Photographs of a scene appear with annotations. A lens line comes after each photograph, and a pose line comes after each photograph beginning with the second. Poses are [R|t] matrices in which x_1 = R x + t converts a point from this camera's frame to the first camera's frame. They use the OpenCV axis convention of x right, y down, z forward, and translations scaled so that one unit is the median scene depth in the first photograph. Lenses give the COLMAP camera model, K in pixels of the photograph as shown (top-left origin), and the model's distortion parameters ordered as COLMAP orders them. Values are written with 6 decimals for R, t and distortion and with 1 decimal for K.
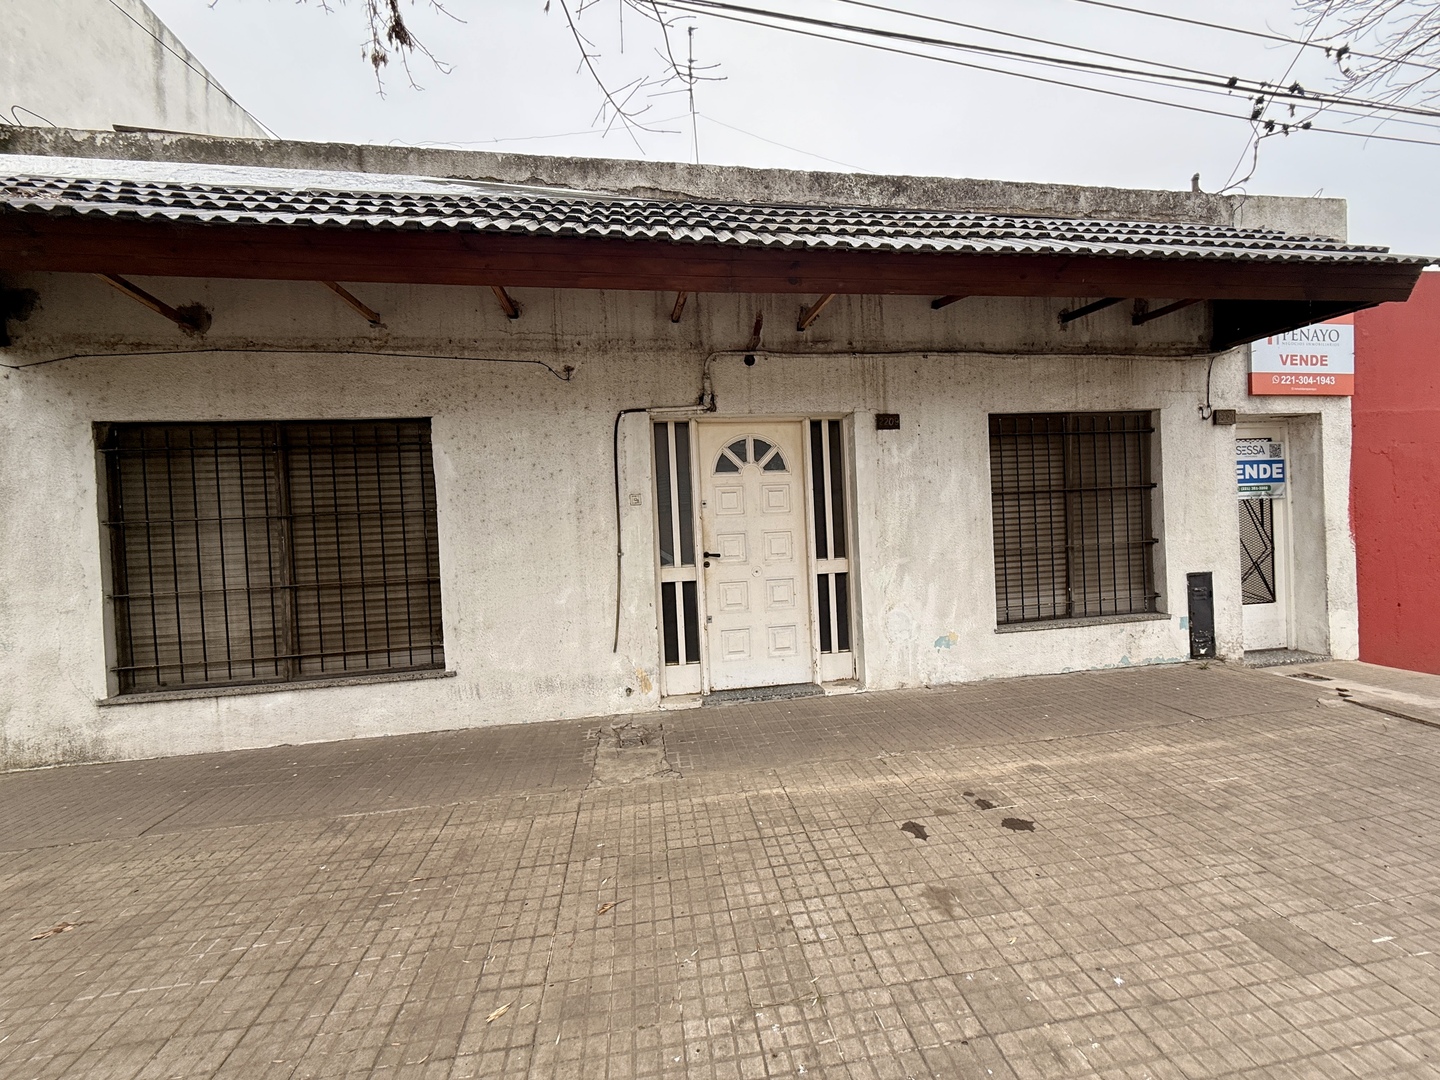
lens RADIAL K [[572.6, 0, 726.3], [0, 572.6, 540.2], [0, 0, 1]] dist [0.000245, -0.000147]
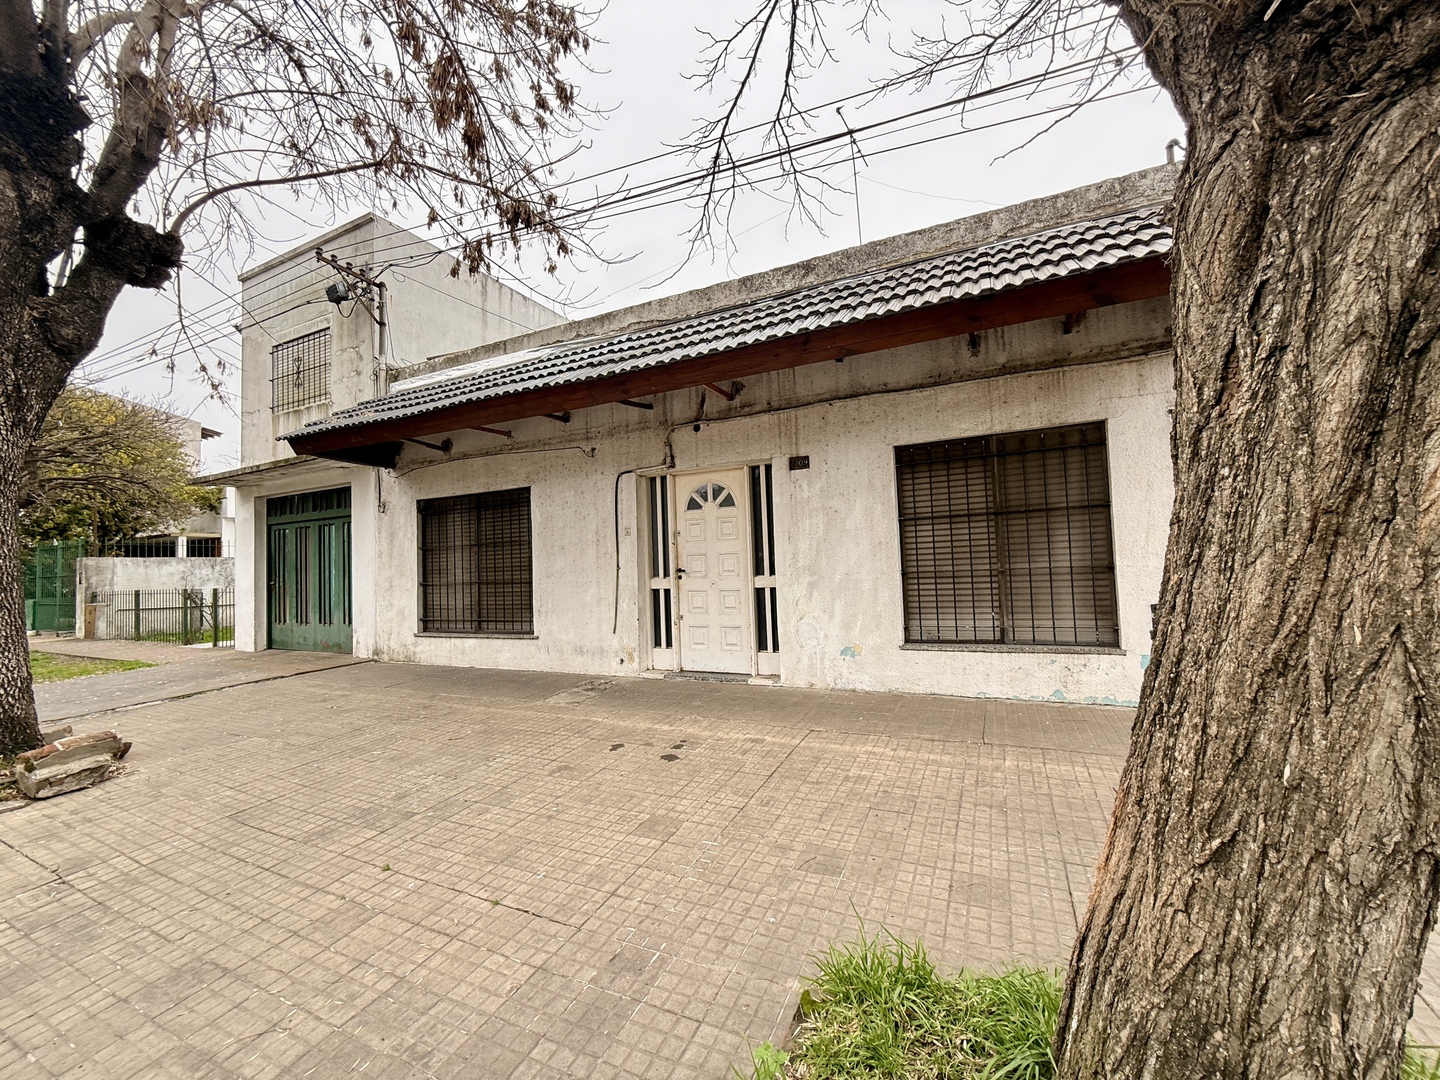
lens RADIAL K [[572.6, 0, 726.3], [0, 572.6, 540.2], [0, 0, 1]] dist [0.000245, -0.000147]
pose [[0.827392, -0.008389, -0.561562, 0.922078], [-0.009369, 0.999543, -0.028735, -0.009221], [0.561546, 0.029036, 0.826936, -0.086677]]
